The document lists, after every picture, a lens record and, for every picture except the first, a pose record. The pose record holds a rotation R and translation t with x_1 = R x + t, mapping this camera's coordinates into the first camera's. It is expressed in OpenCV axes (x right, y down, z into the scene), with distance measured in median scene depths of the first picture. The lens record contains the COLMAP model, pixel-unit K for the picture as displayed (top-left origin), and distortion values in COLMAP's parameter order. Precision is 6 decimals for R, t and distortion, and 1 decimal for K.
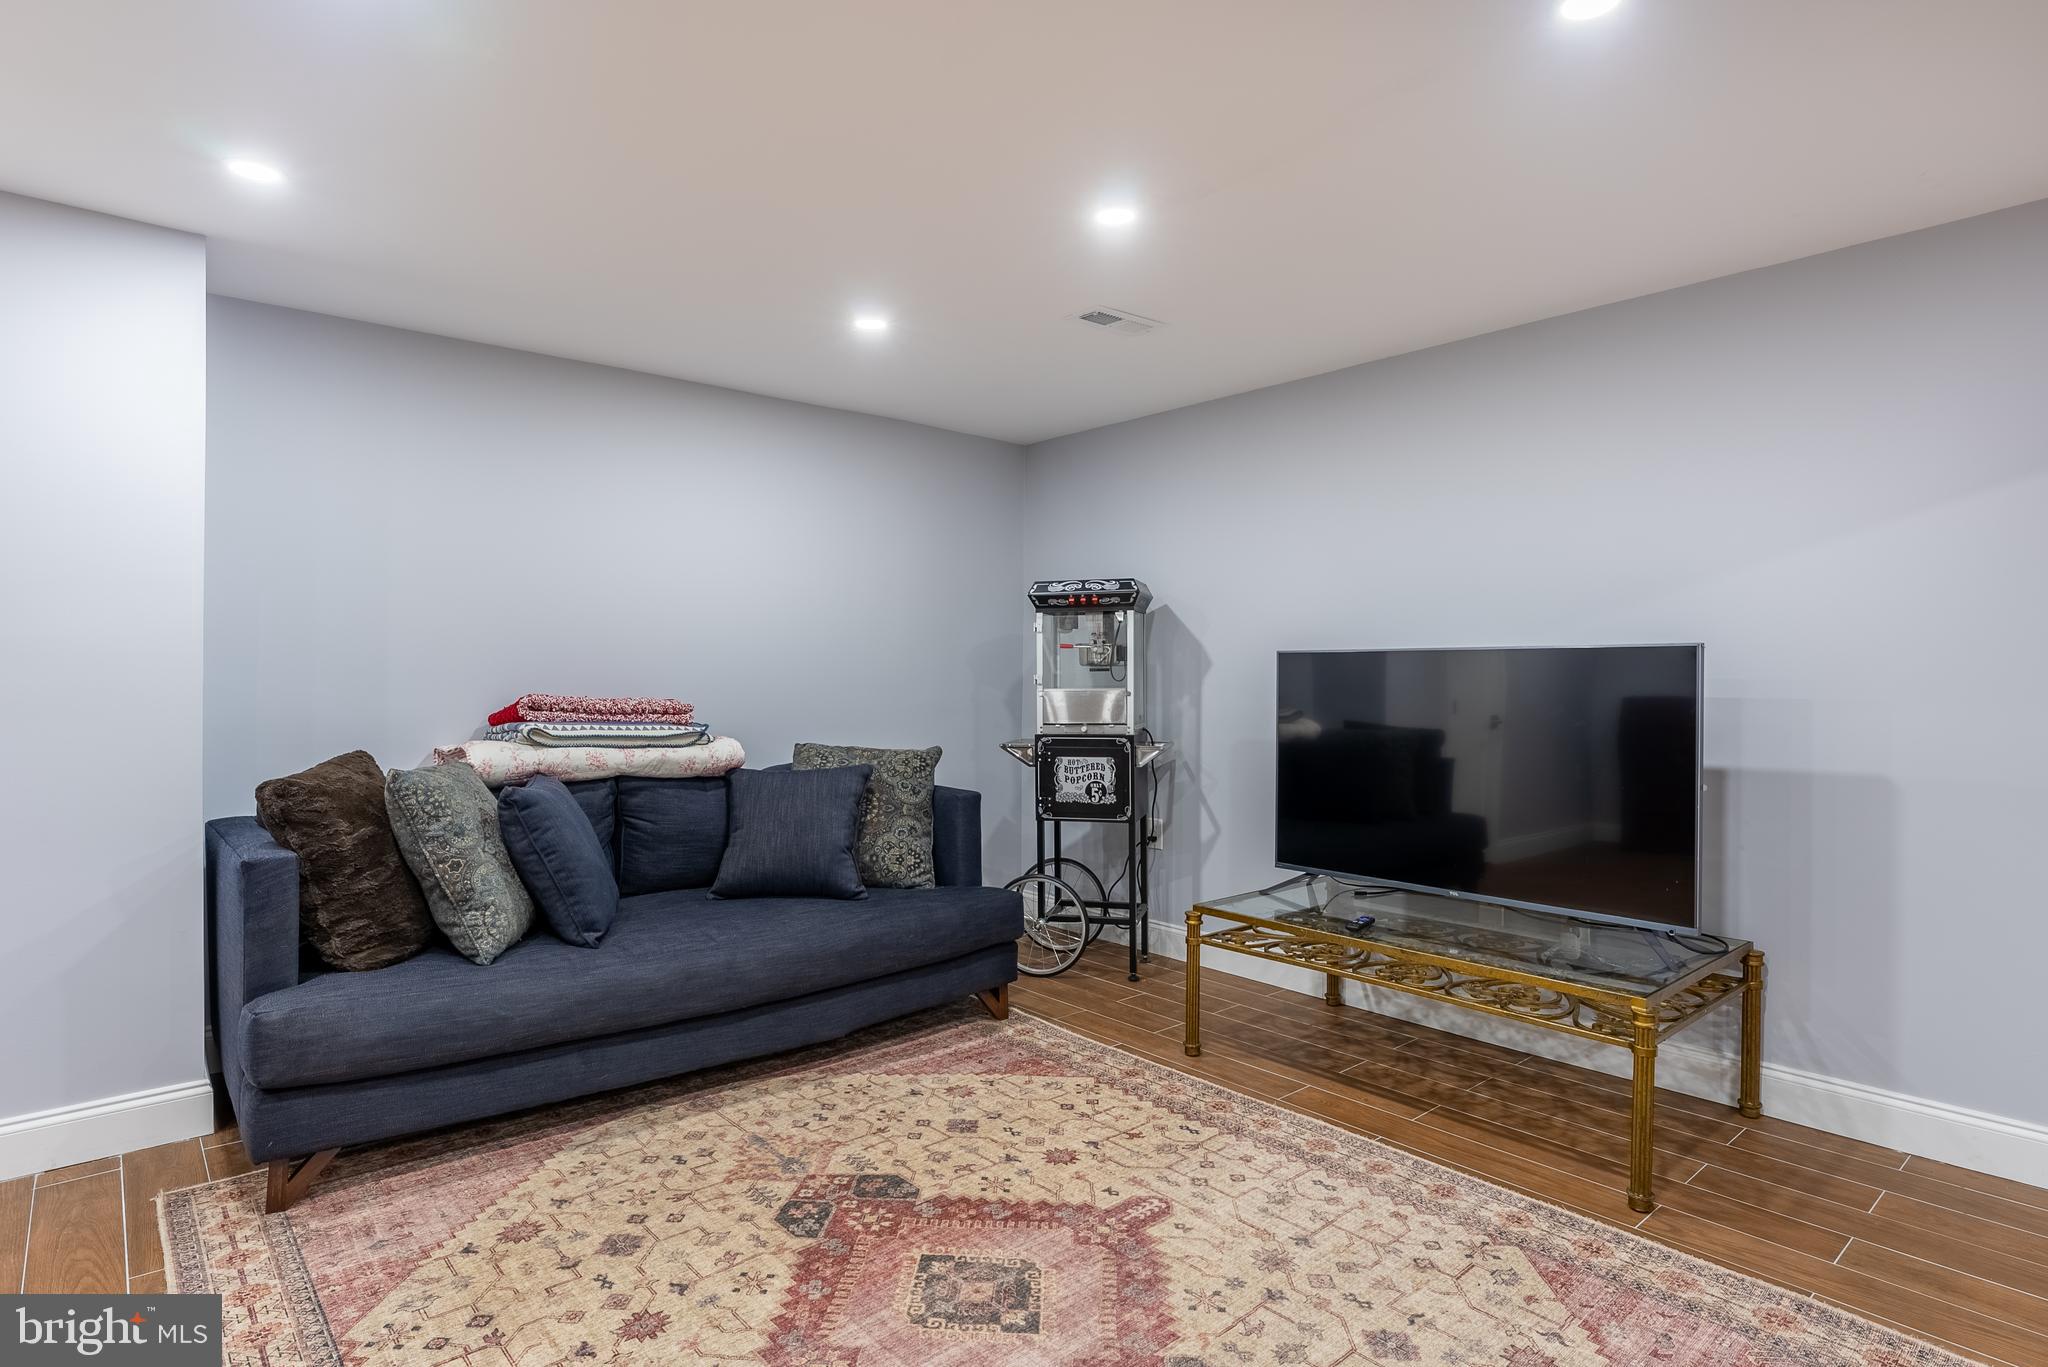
lens RADIAL K [[1055.8, 0, 1019.2], [0, 1055.8, 699.8], [0, 0, 1]] dist [-0.004745, -0.000043]
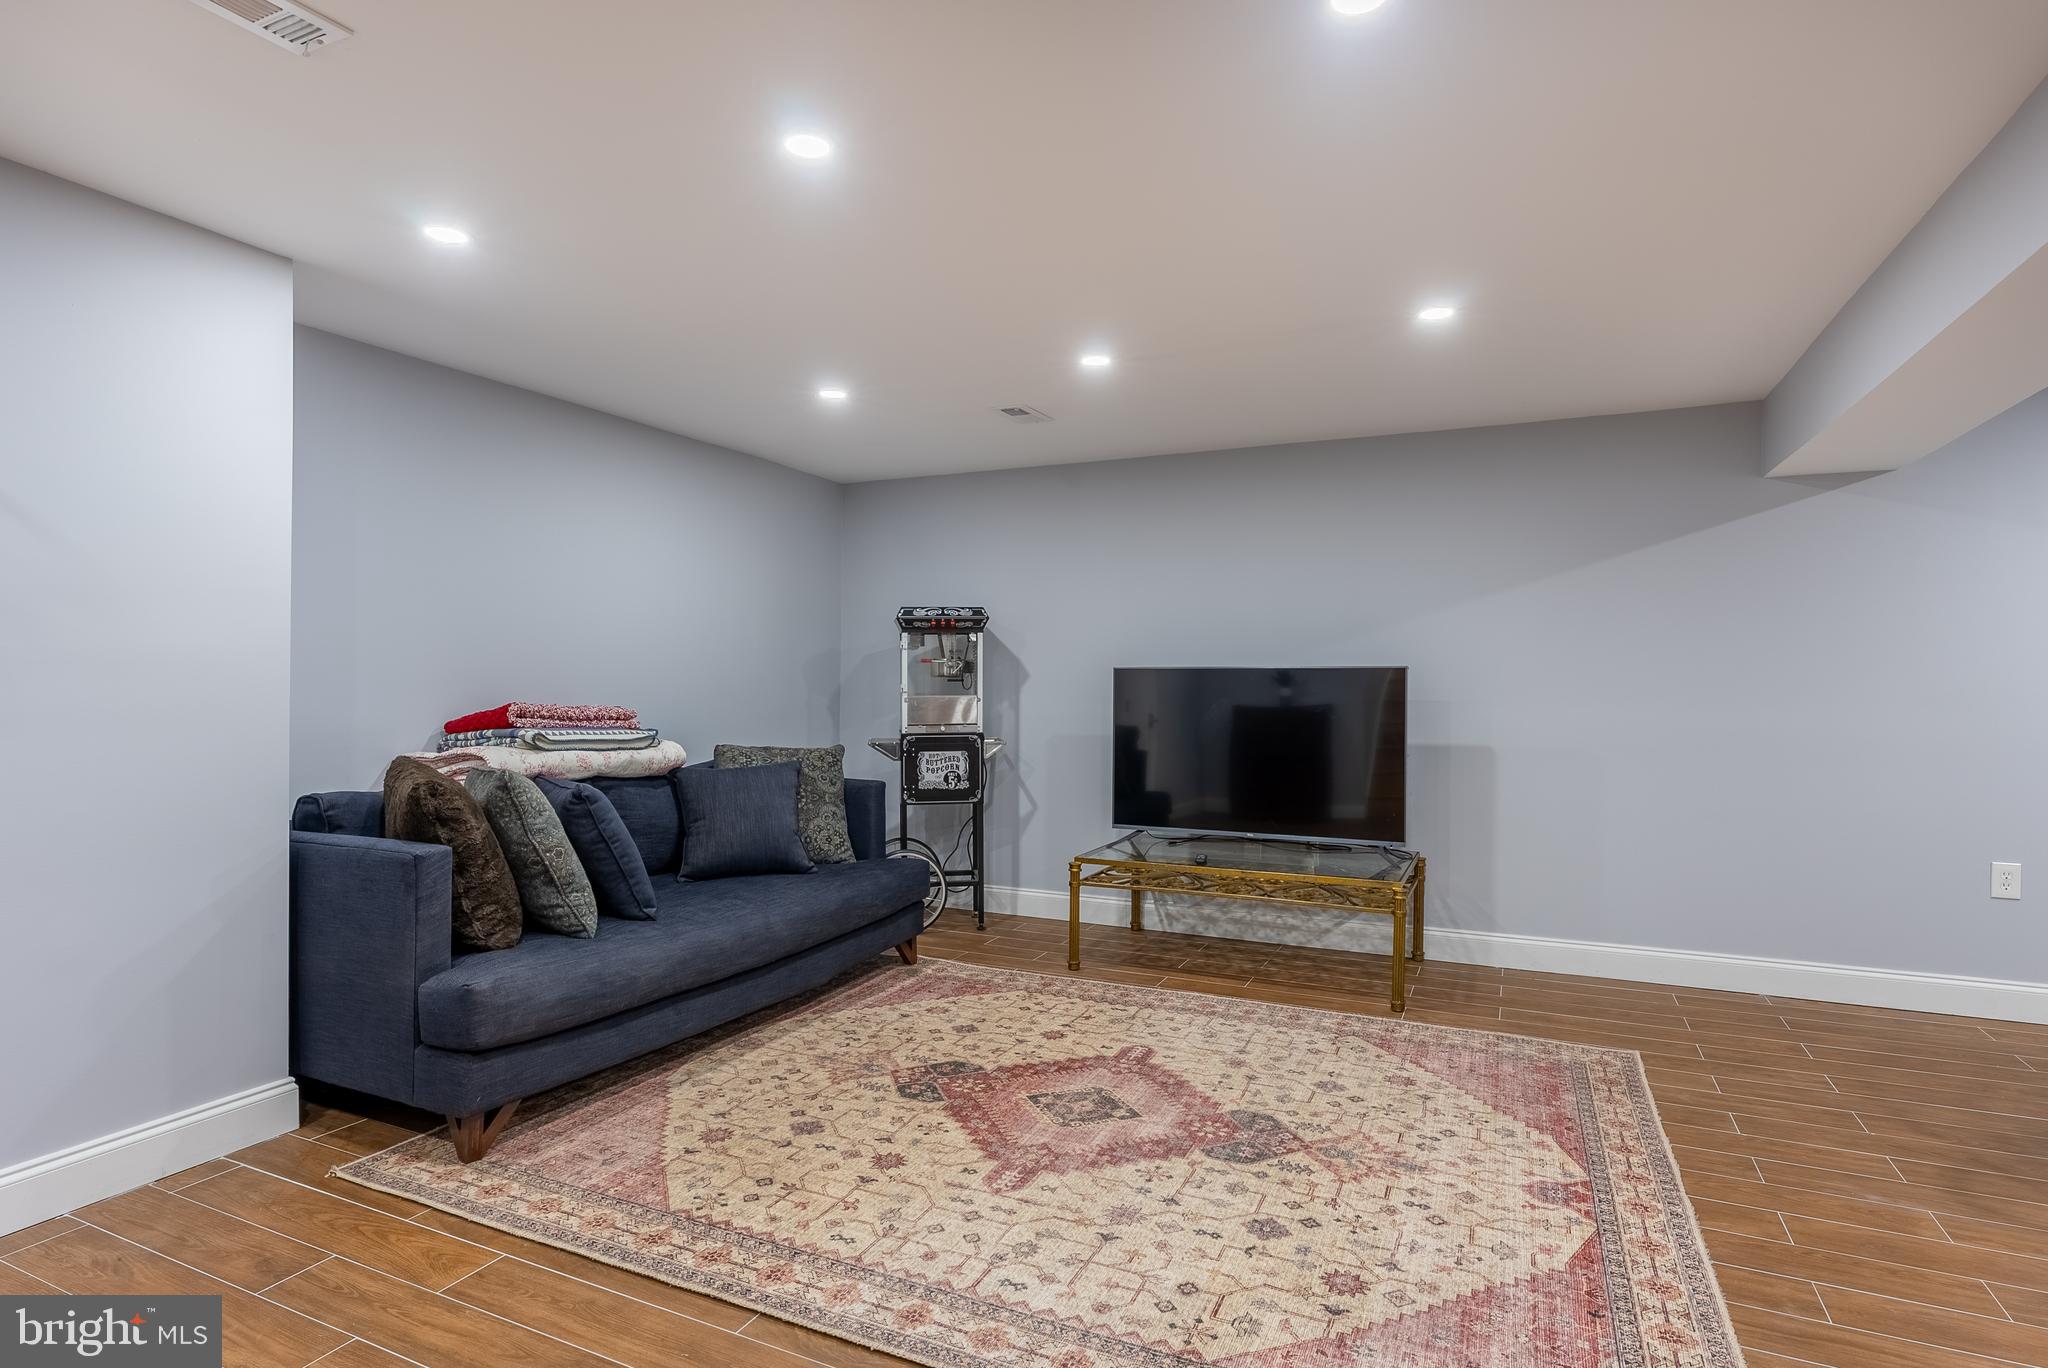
lens RADIAL K [[1036.5, 0, 1022.6], [0, 1036.5, 713.0], [0, 0, 1]] dist [-0.002958, -0.000085]
pose [[0.915516, -0.009468, 0.402170, -0.495203], [0.006500, 0.999941, 0.008745, -0.000531], [-0.402229, -0.005392, 0.915523, -0.205141]]
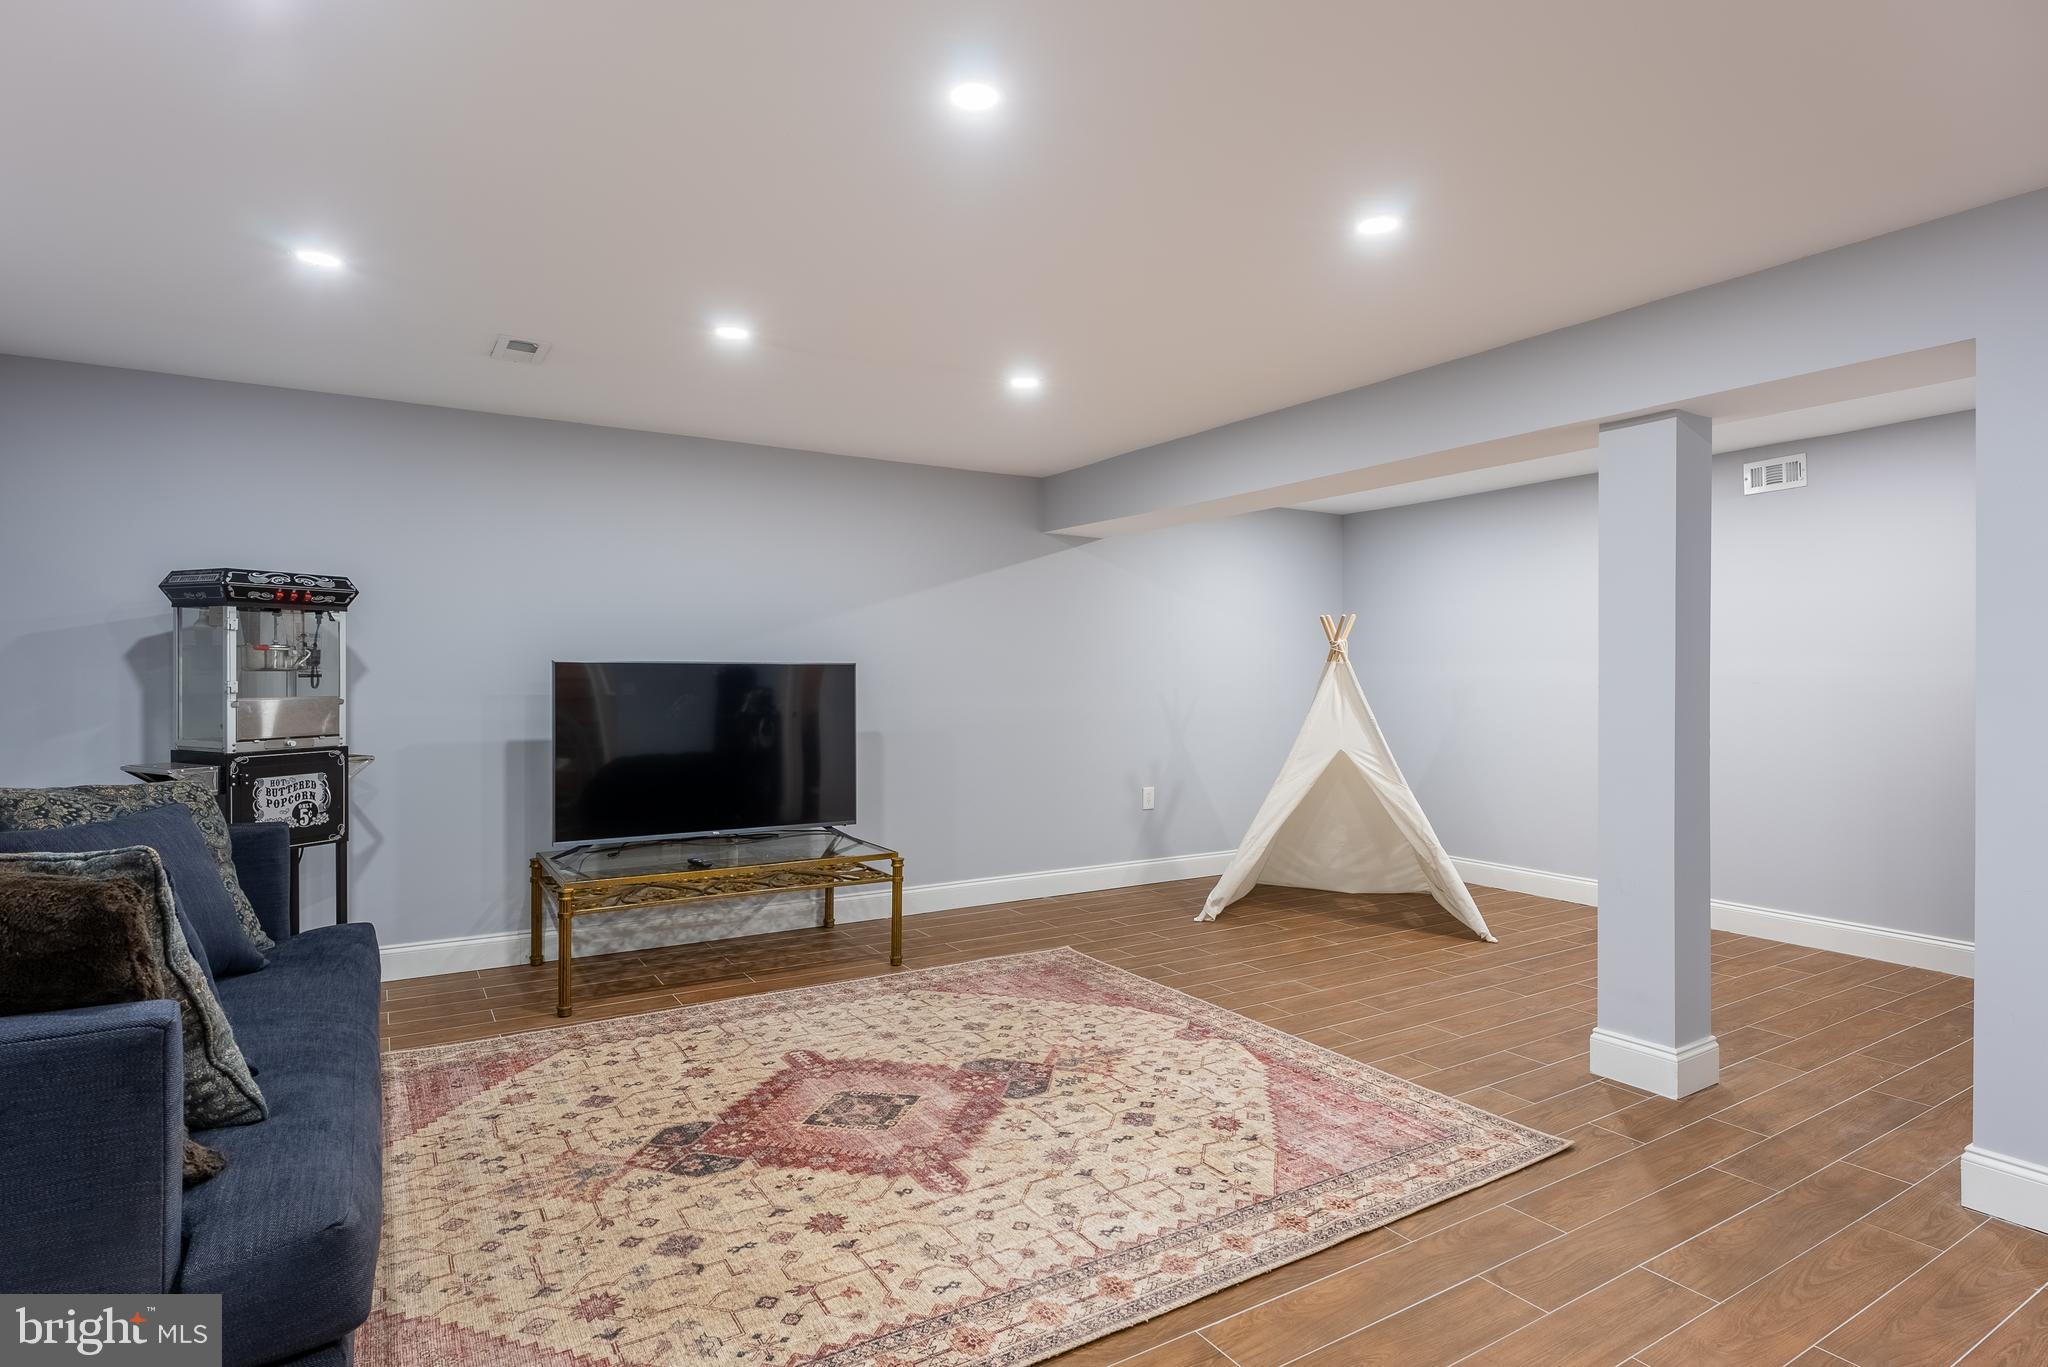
lens RADIAL K [[1055.8, 0, 997.7], [0, 1055.8, 697.0], [0, 0, 1]] dist [-0.004745, -0.000043]
pose [[0.184352, -0.018858, 0.982679, -1.008153], [0.023550, 0.999614, 0.014765, -0.013852], [-0.982578, 0.020420, 0.184724, 0.386022]]
